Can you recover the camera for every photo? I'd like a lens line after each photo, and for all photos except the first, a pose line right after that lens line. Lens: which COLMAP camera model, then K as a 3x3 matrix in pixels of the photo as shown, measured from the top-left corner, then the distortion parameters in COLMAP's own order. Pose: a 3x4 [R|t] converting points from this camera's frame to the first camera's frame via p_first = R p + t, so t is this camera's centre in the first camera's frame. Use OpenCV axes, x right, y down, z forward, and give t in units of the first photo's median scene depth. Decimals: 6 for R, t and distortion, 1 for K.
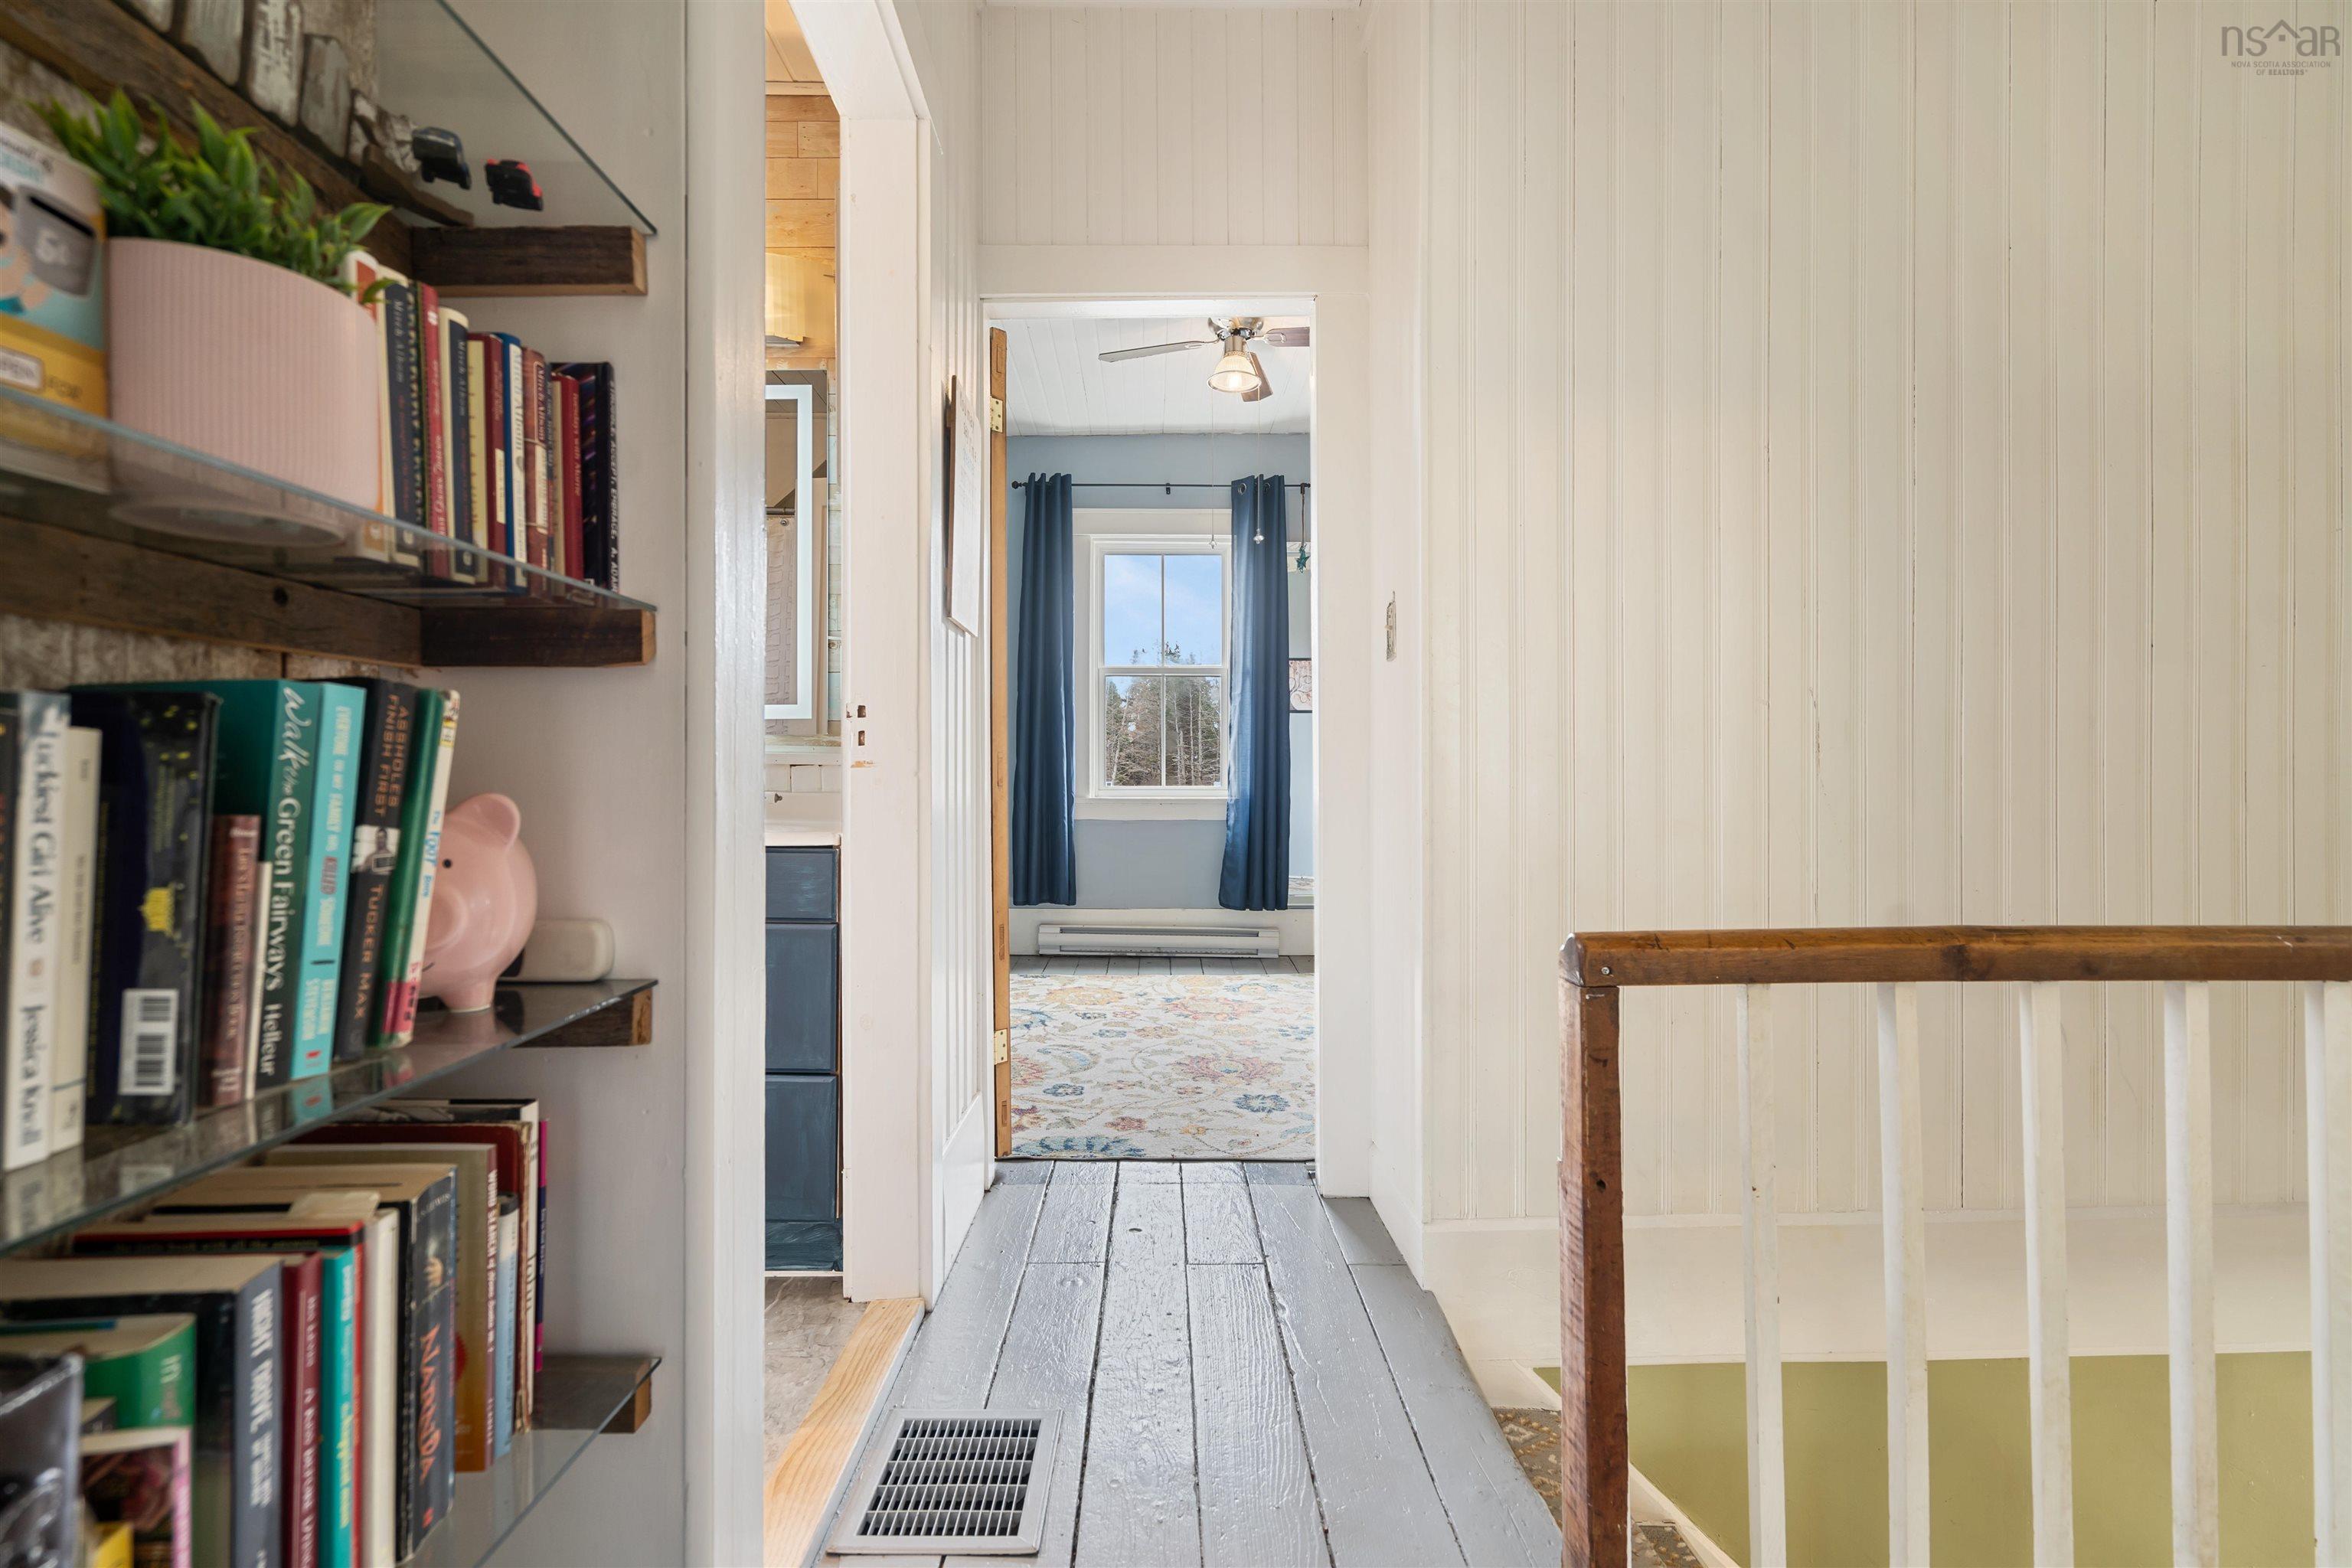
lens RADIAL K [[1074.7, 0, 1168.2], [0, 1074.7, 783.3], [0, 0, 1]] dist [-0.006488, 0.002518]
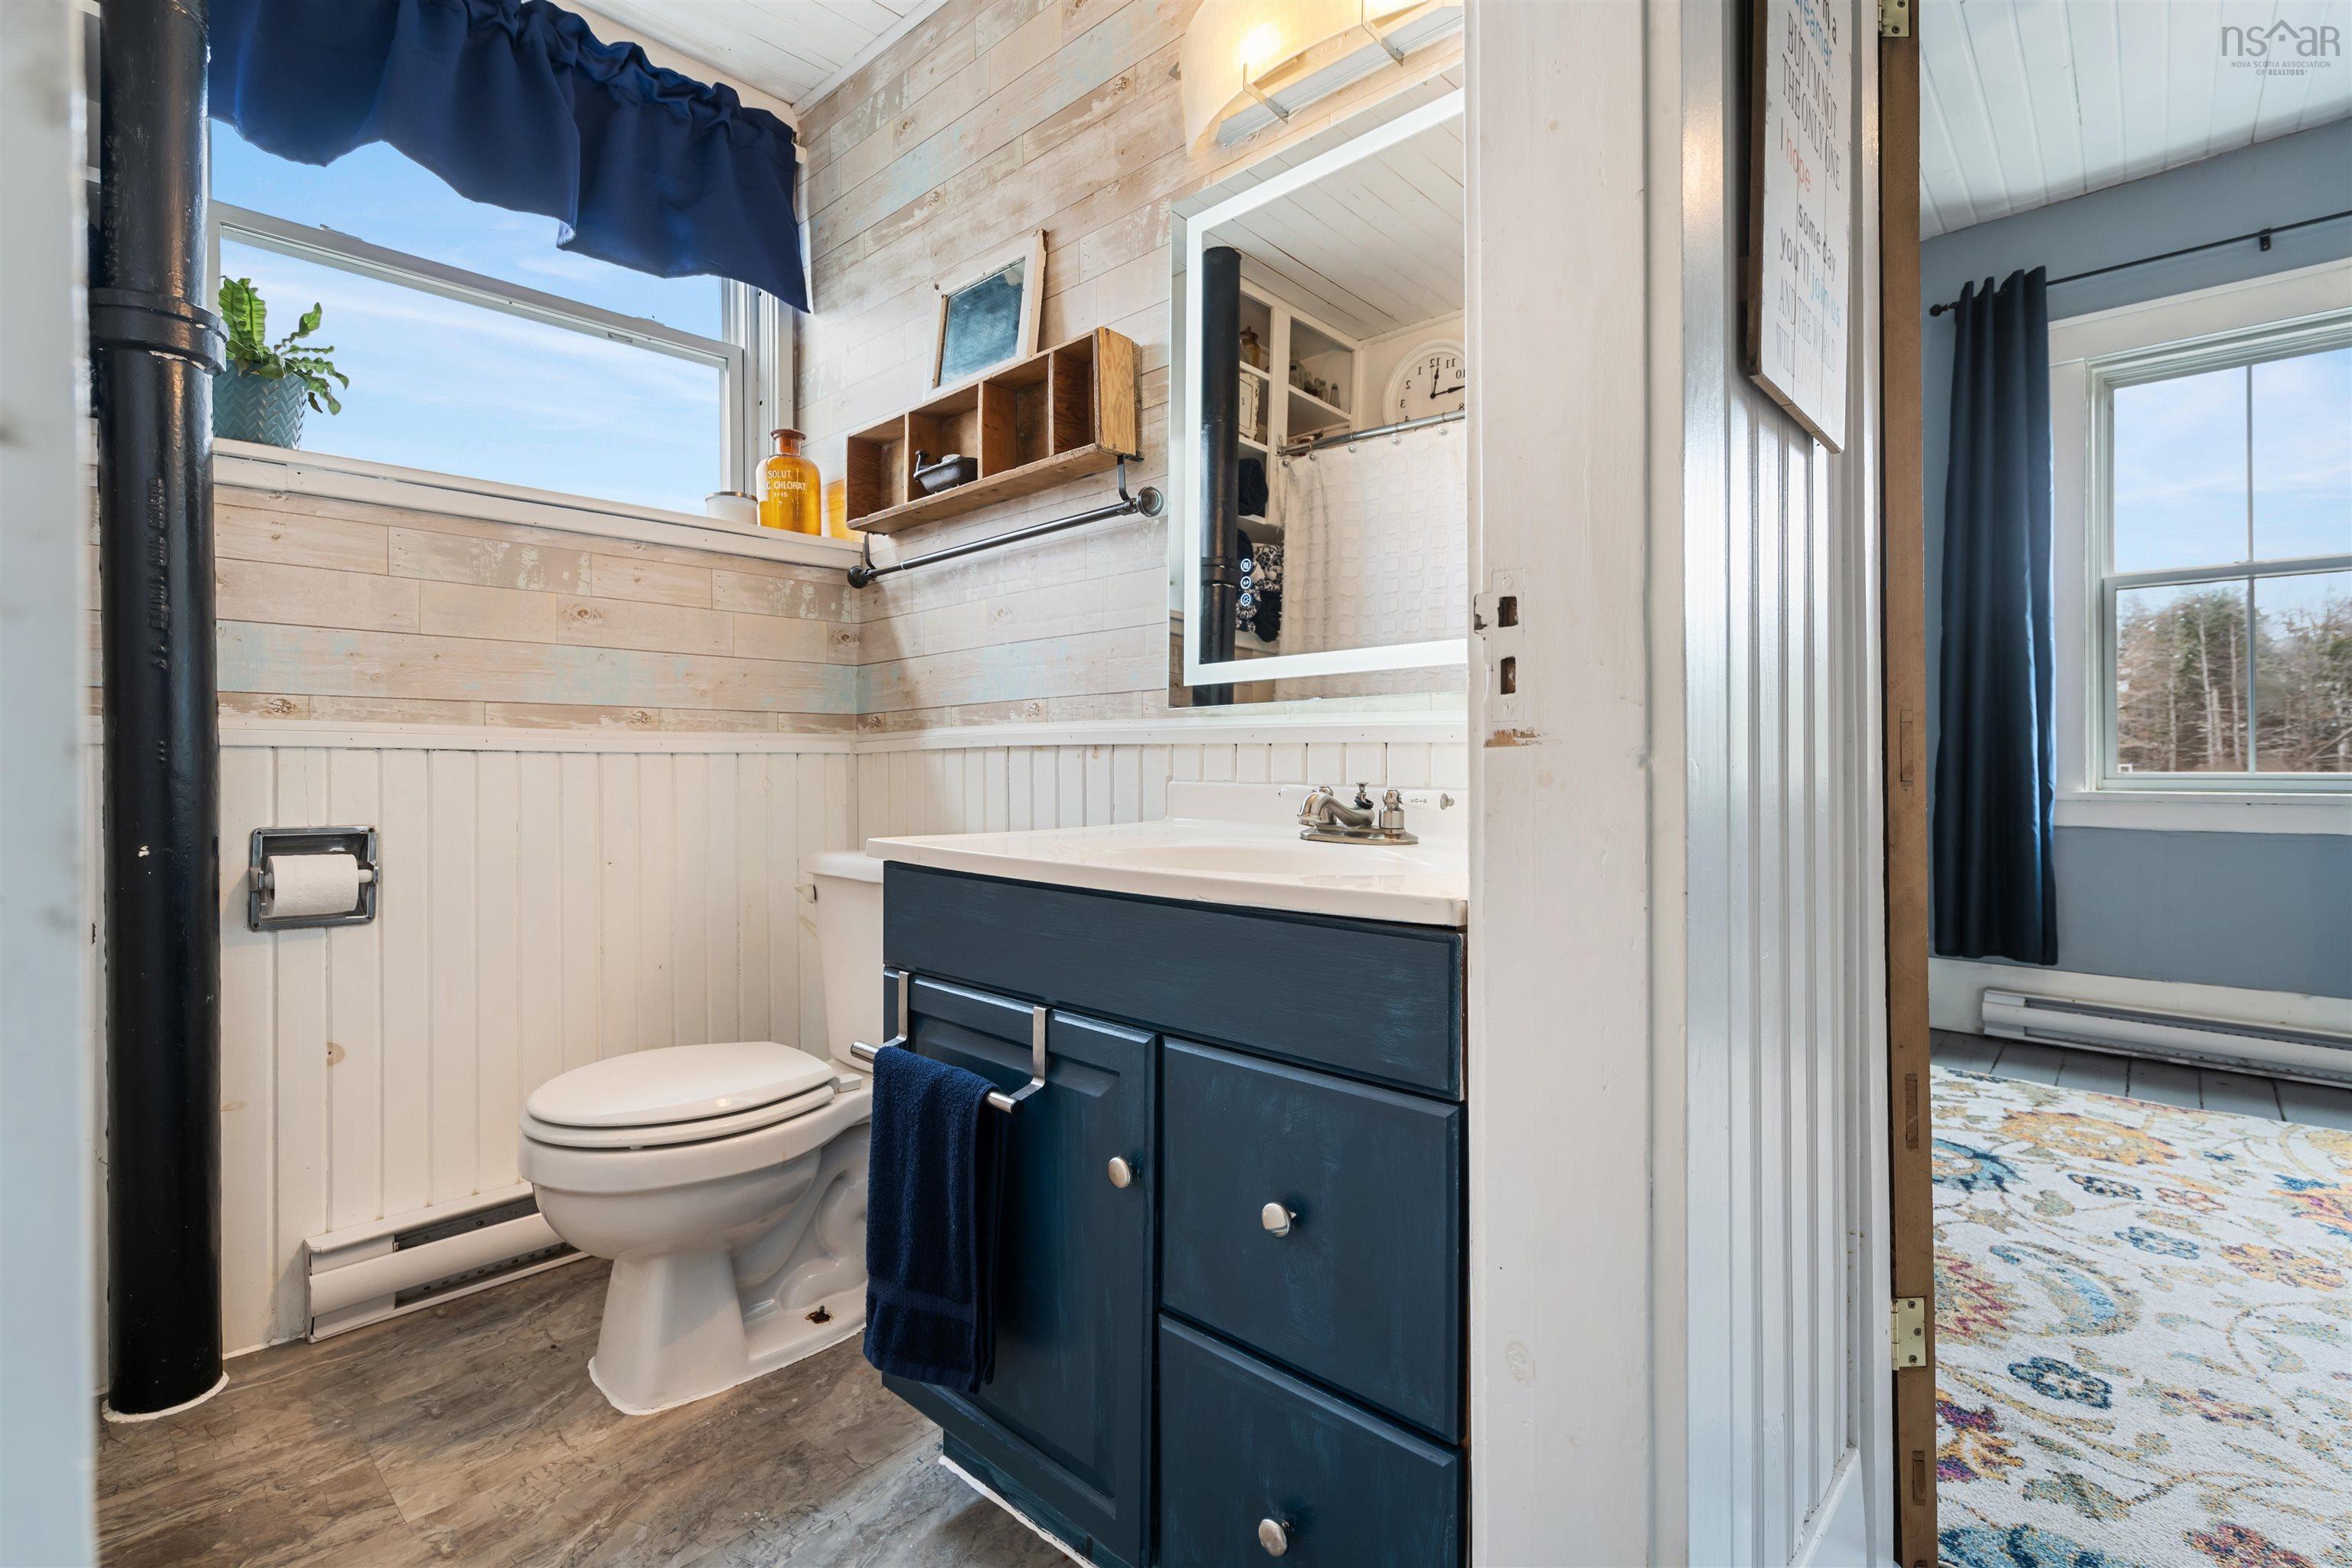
lens RADIAL K [[1074.7, 0, 1192.4], [0, 1074.7, 764.3], [0, 0, 1]] dist [-0.006488, 0.002518]
pose [[0.733886, -0.003217, -0.679265, -0.063871], [0.002860, 0.999995, -0.001645, -0.004966], [0.679267, -0.000735, 0.733891, 0.421102]]
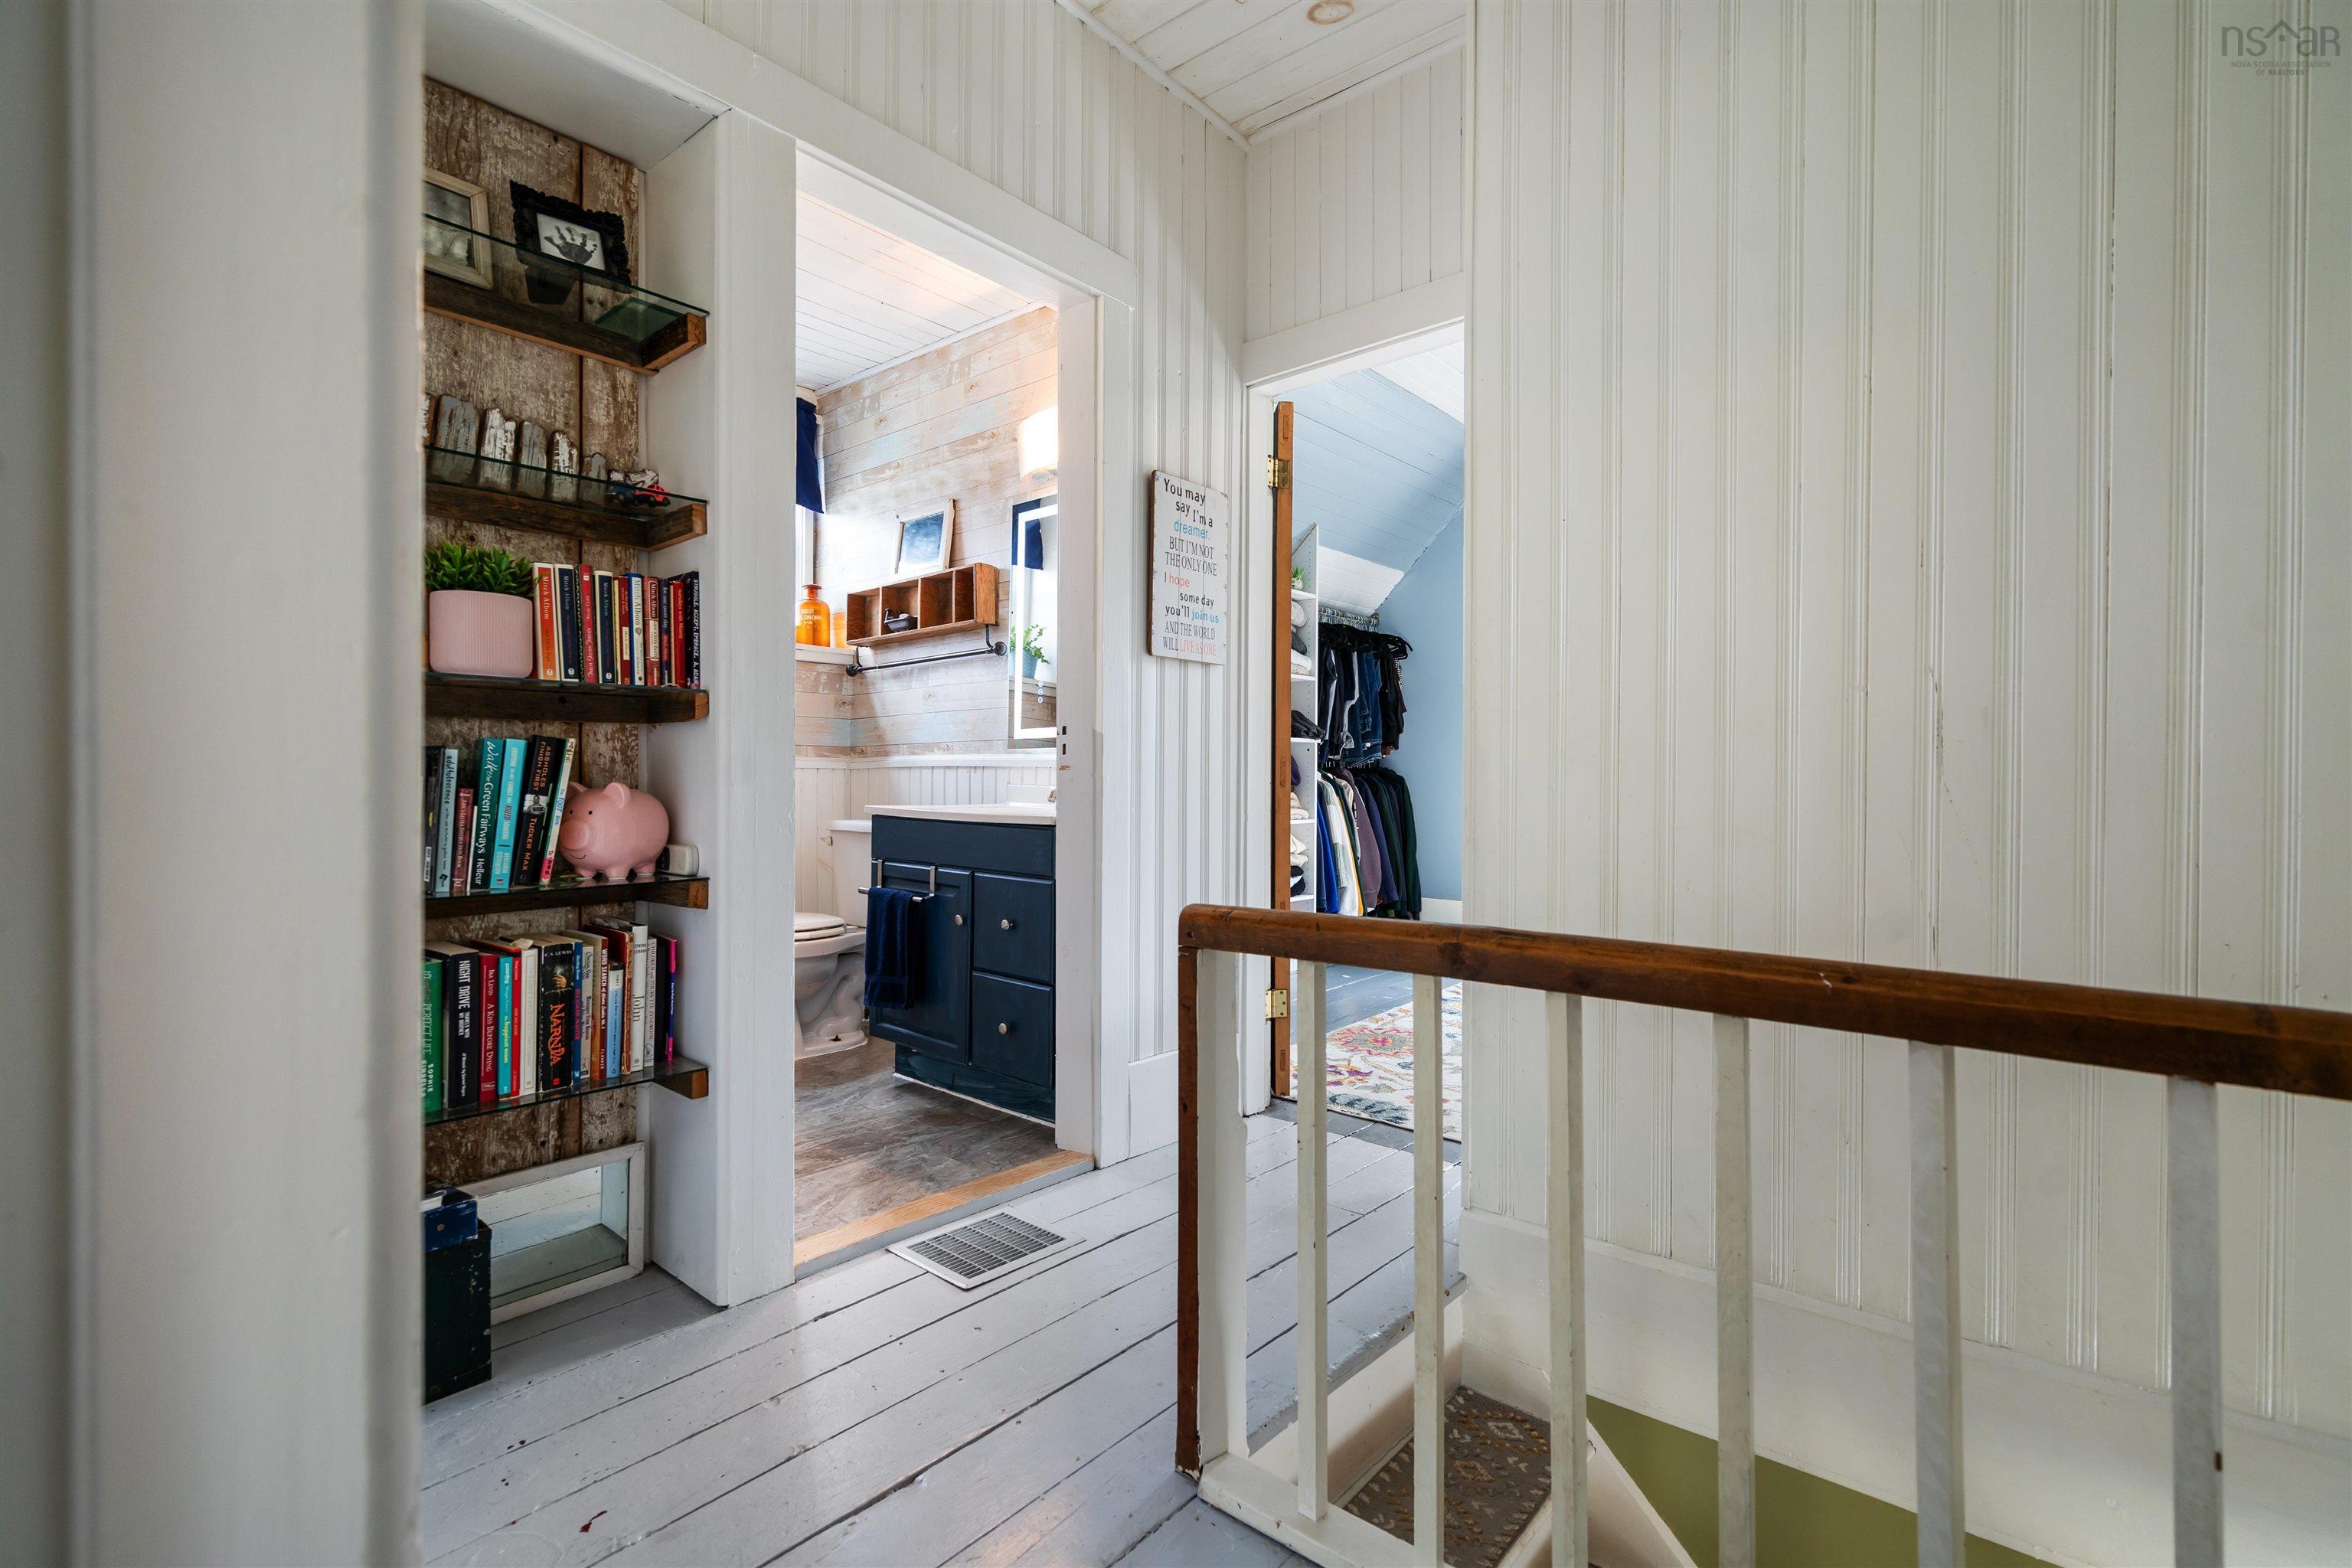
lens RADIAL K [[1074.7, 0, 1183.2], [0, 1074.7, 780.7], [0, 0, 1]] dist [-0.006488, 0.002518]
pose [[0.751674, 0.003565, -0.659525, 0.524750], [-0.006431, 0.999977, -0.001924, 0.000774], [0.659503, 0.005687, 0.751680, 0.029868]]
